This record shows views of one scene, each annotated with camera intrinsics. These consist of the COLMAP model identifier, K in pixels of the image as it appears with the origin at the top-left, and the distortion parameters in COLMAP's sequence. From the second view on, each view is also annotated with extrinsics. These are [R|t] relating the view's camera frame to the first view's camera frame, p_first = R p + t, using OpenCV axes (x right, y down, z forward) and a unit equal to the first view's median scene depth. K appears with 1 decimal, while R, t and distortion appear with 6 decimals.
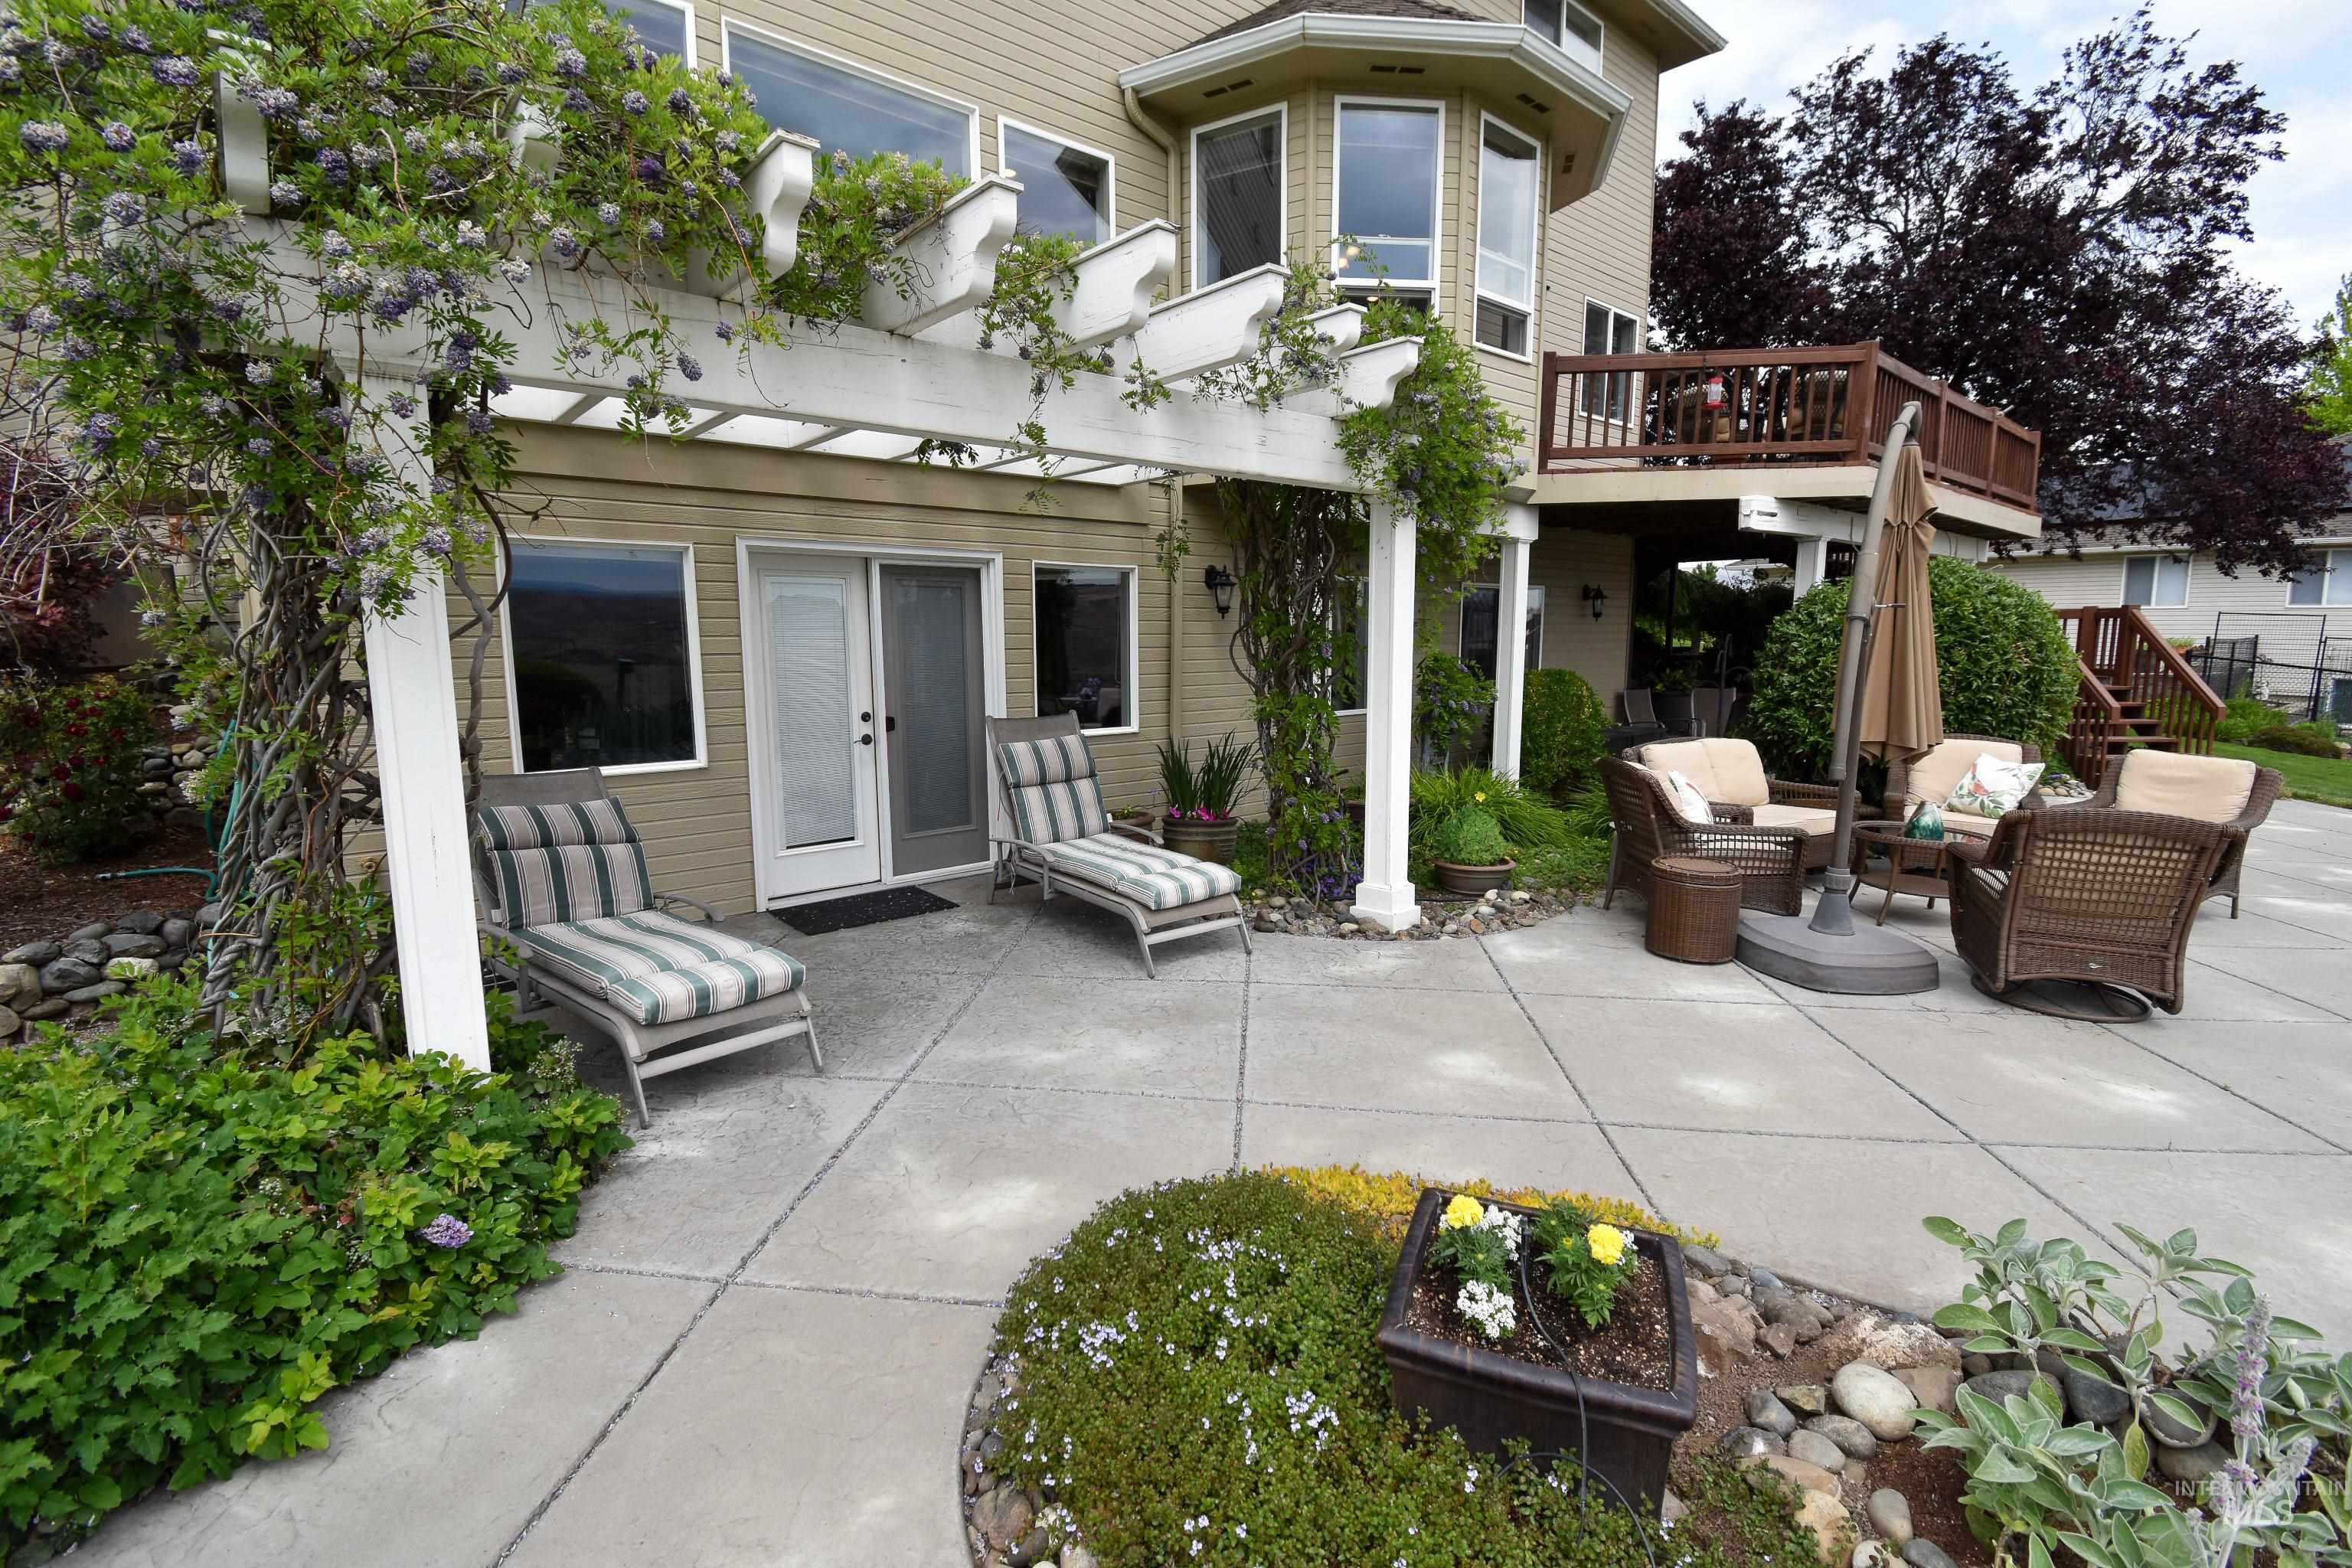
lens RADIAL K [[1055.5, 0, 1176.0], [0, 1055.5, 784.0], [0, 0, 1]] dist [0.022763, -0.026391]
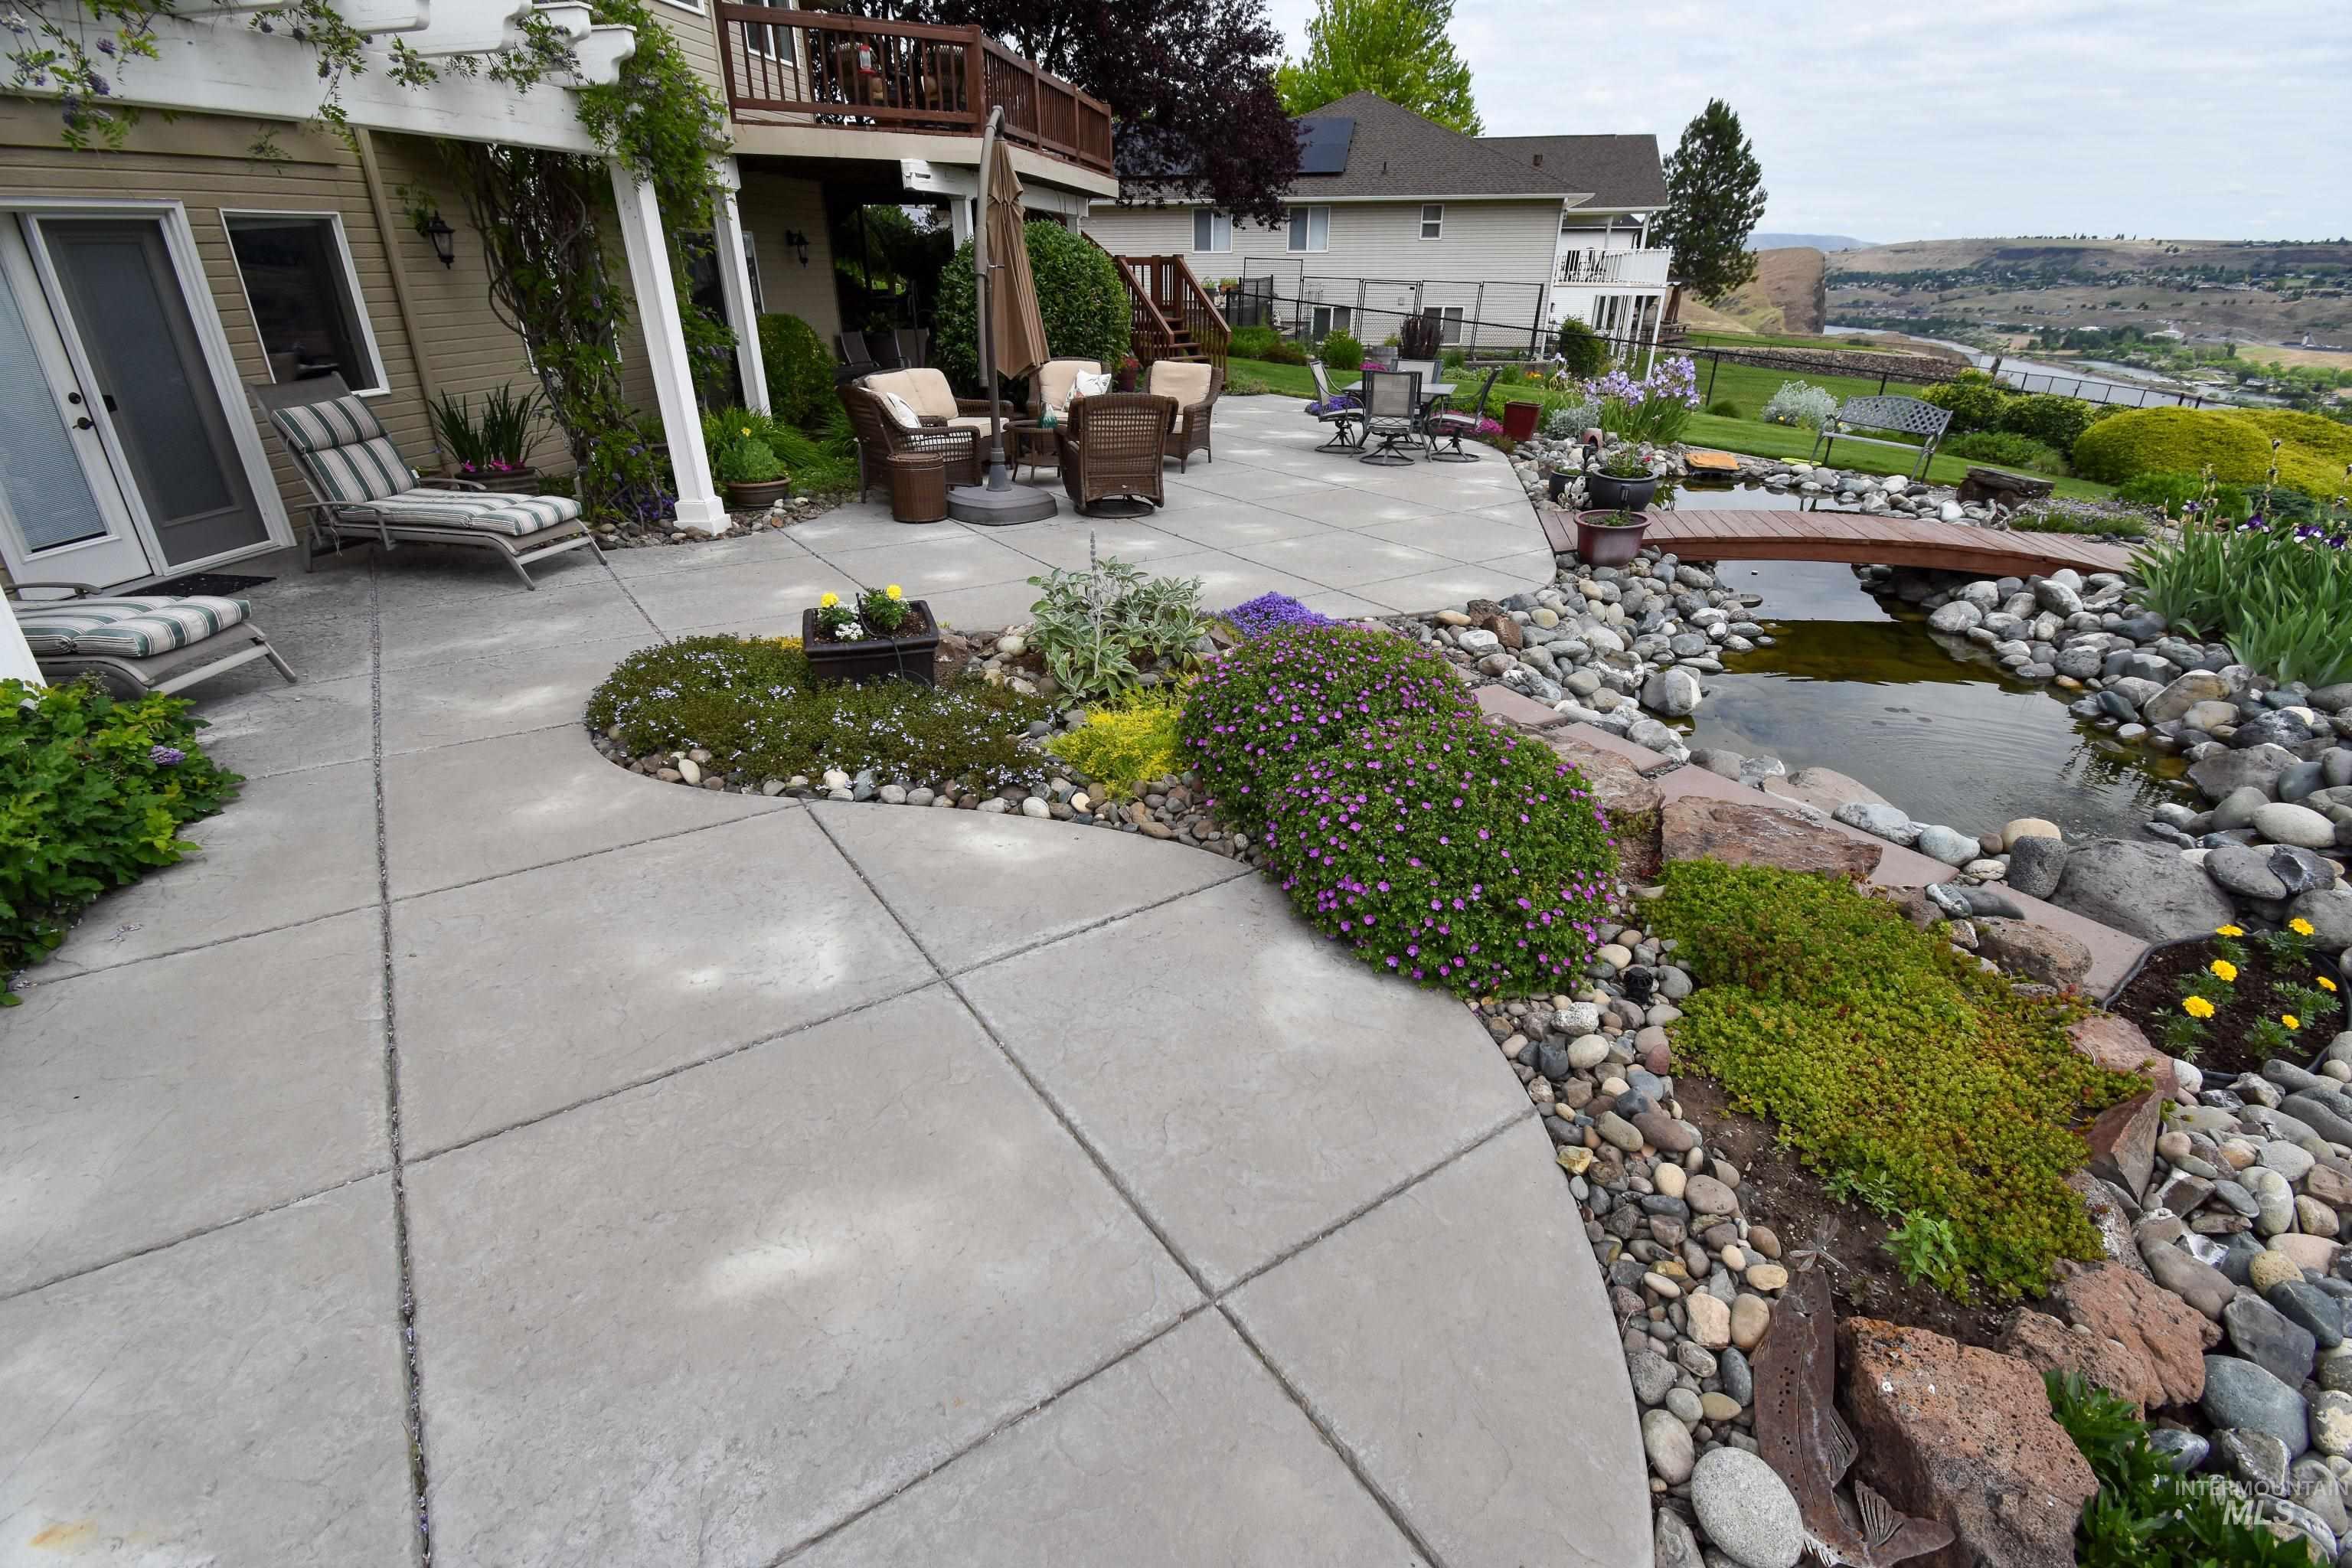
lens RADIAL K [[1058.8, 0, 1186.8], [0, 1058.8, 785.0], [0, 0, 1]] dist [0.019018, -0.026865]
pose [[0.767064, -0.278720, 0.577866, -0.180652], [0.089307, 0.938322, 0.334031, 0.040172], [-0.635325, -0.204616, 0.744644, -0.391099]]
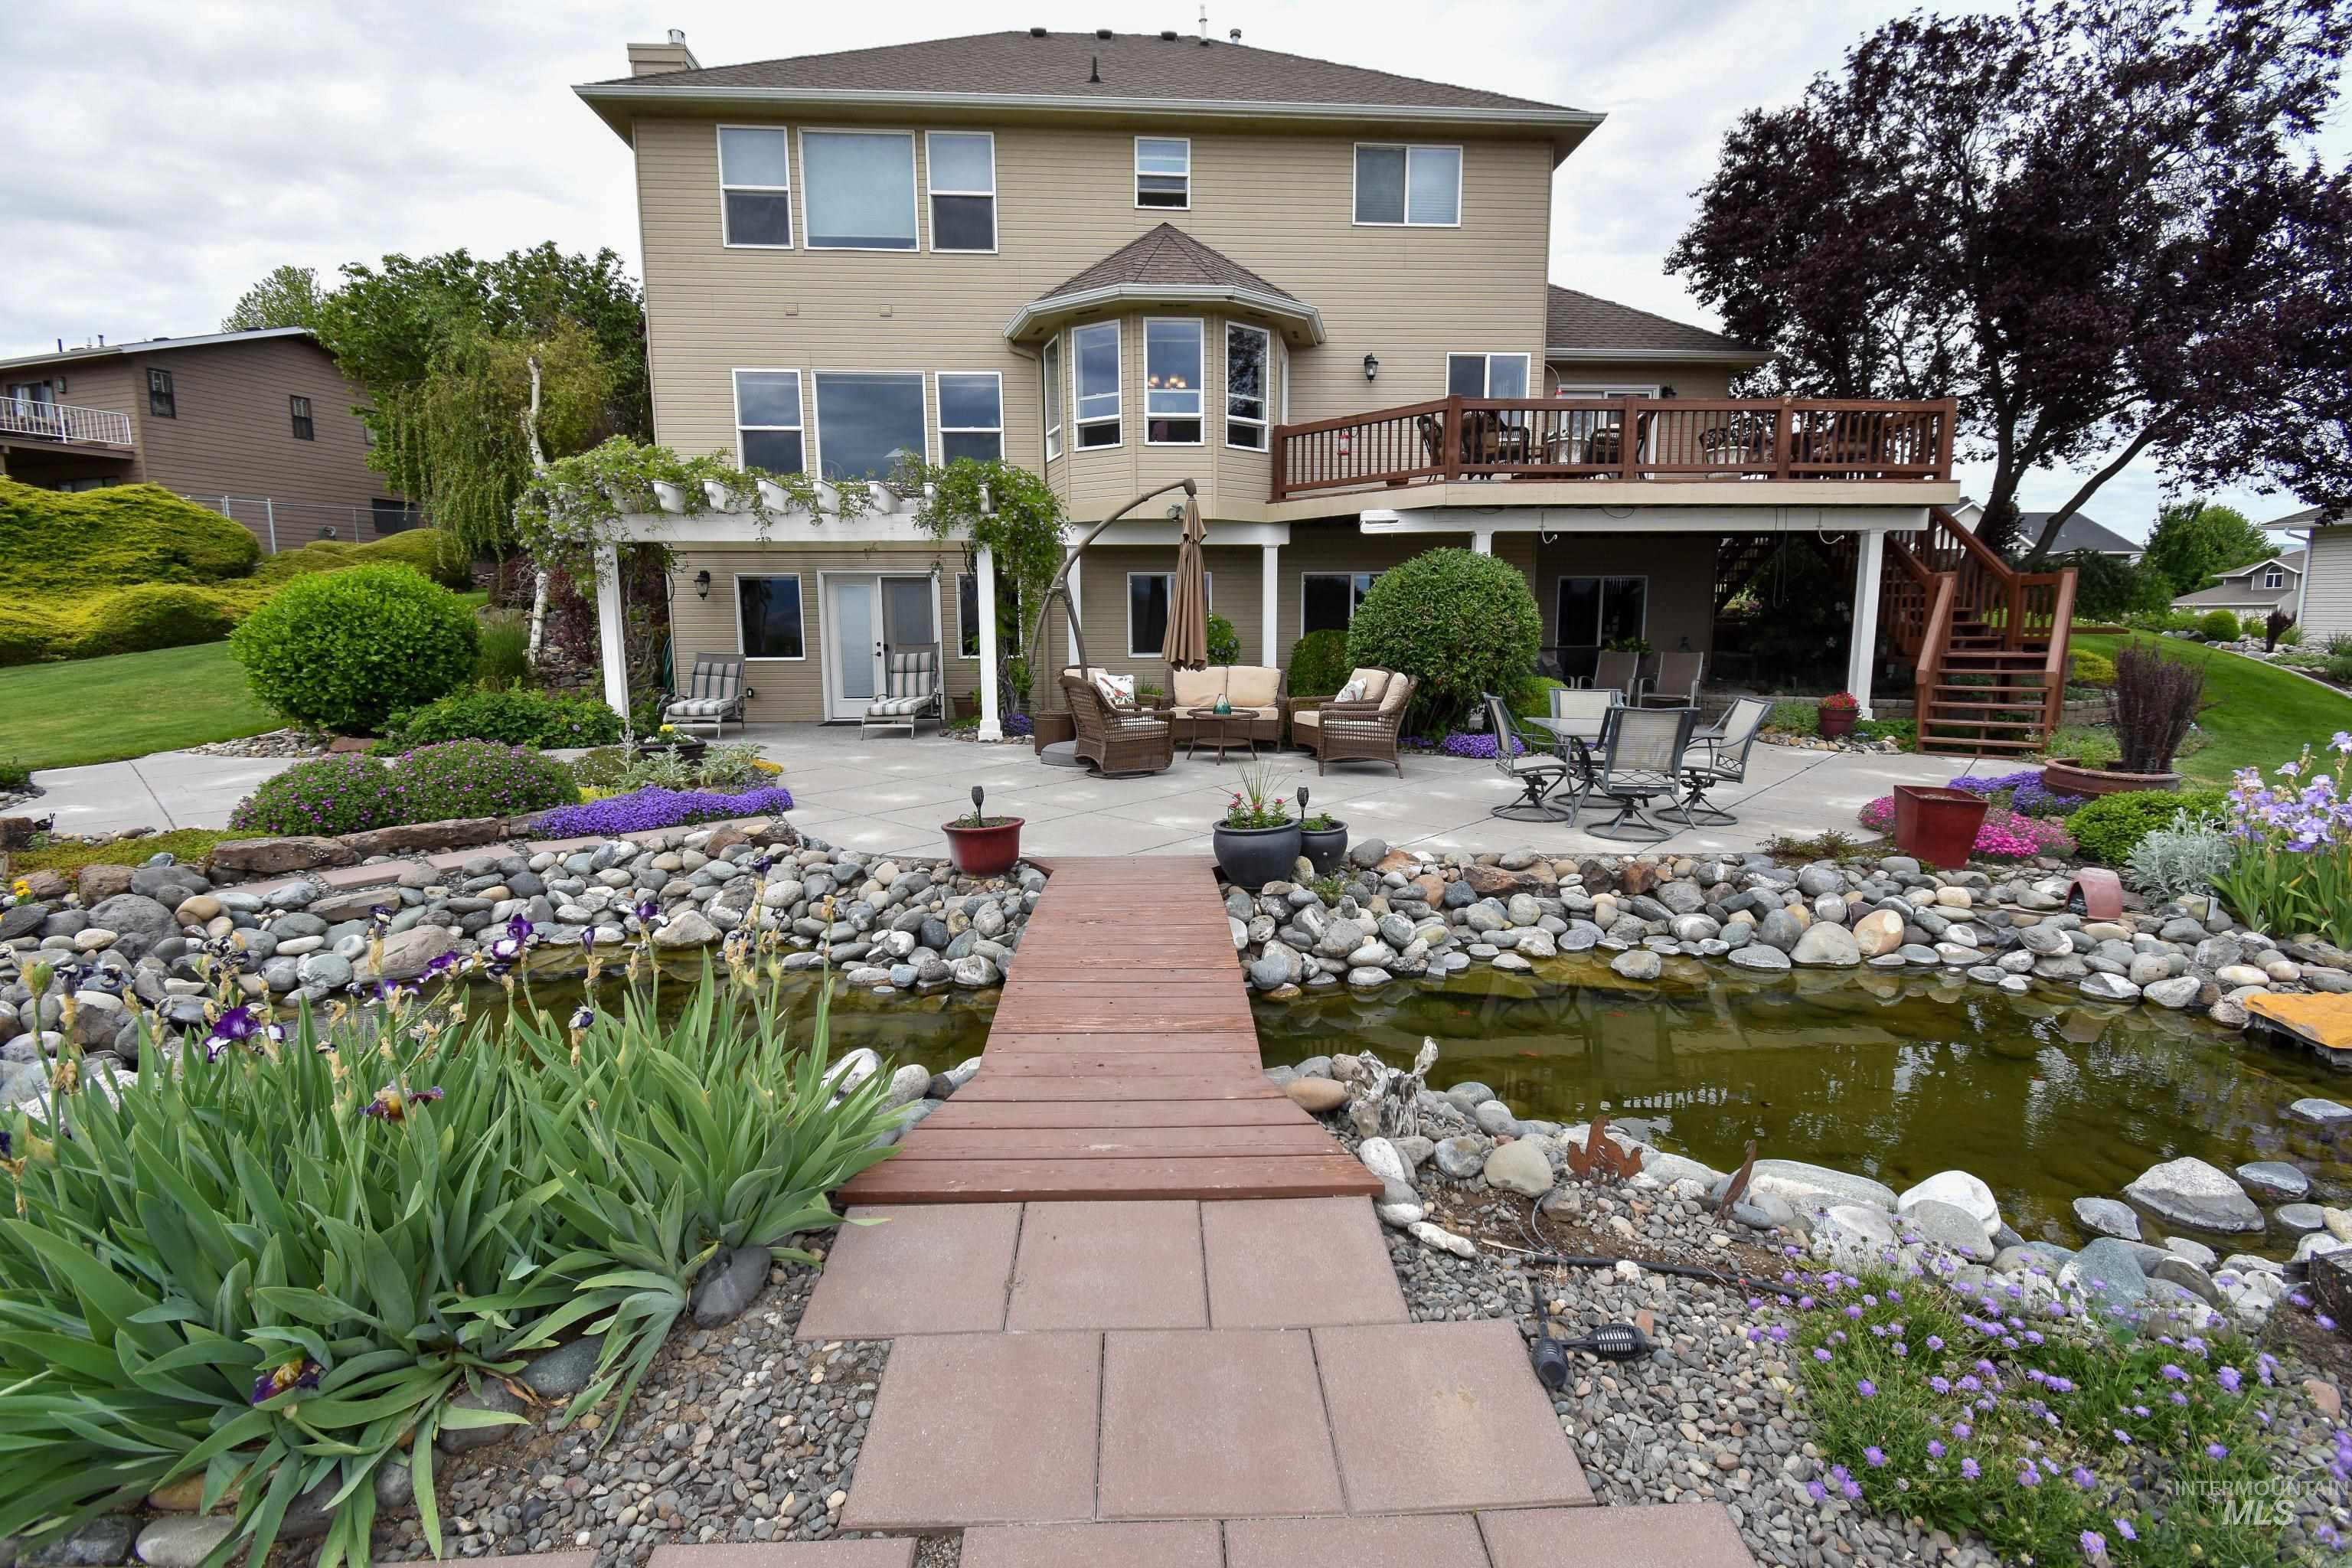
lens RADIAL K [[1055.5, 0, 1176.0], [0, 1055.5, 784.0], [0, 0, 1]] dist [0.022763, -0.026391]
pose [[0.788759, 0.091229, -0.607895, 1.751323], [-0.083182, 0.995670, 0.041492, 0.096239], [0.609048, 0.017839, 0.792933, -0.453797]]
